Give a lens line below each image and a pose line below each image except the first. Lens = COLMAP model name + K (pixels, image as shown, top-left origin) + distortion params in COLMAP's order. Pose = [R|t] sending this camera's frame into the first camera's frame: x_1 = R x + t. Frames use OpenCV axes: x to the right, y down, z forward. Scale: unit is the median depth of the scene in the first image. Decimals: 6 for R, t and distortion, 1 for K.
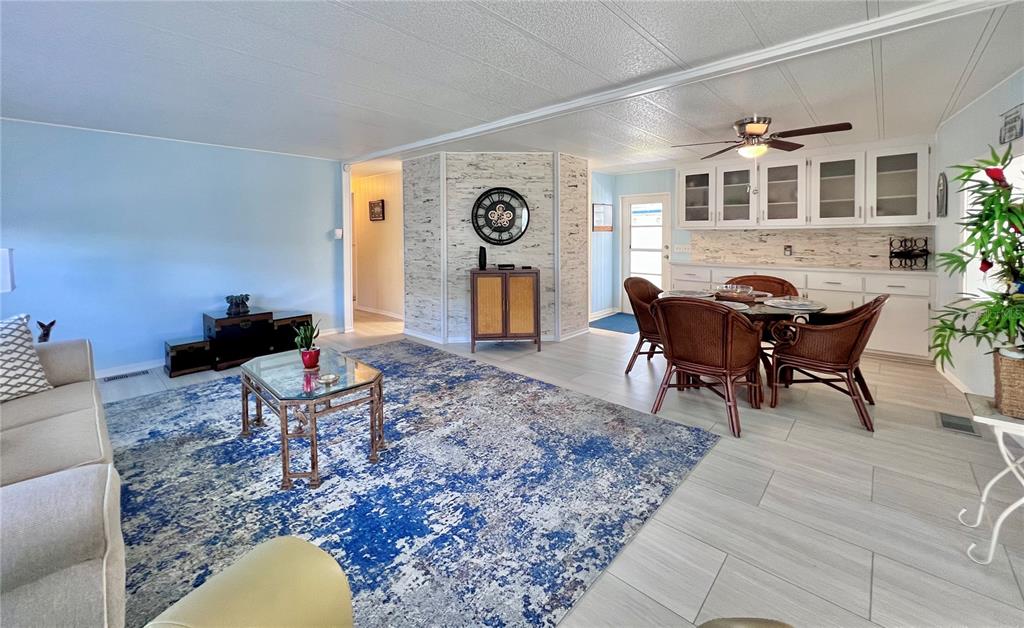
lens RADIAL K [[405.4, 0, 519.7], [0, 405.4, 241.9], [0, 0, 1]] dist [-0.000574, -0.000187]
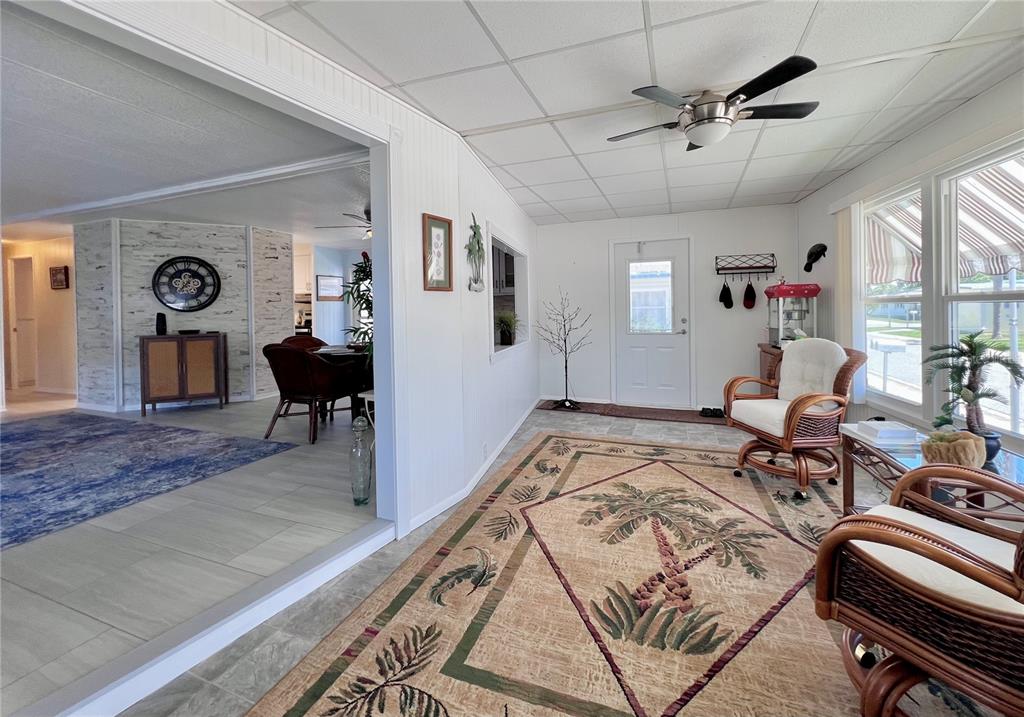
lens RADIAL K [[412.6, 0, 512.3], [0, 412.6, 314.1], [0, 0, 1]] dist [-0.008219, 0.000666]
pose [[0.932720, -0.010920, 0.360435, 0.353800], [0.015828, 0.999818, -0.010670, 0.038657], [-0.360253, 0.015657, 0.932723, -0.283001]]
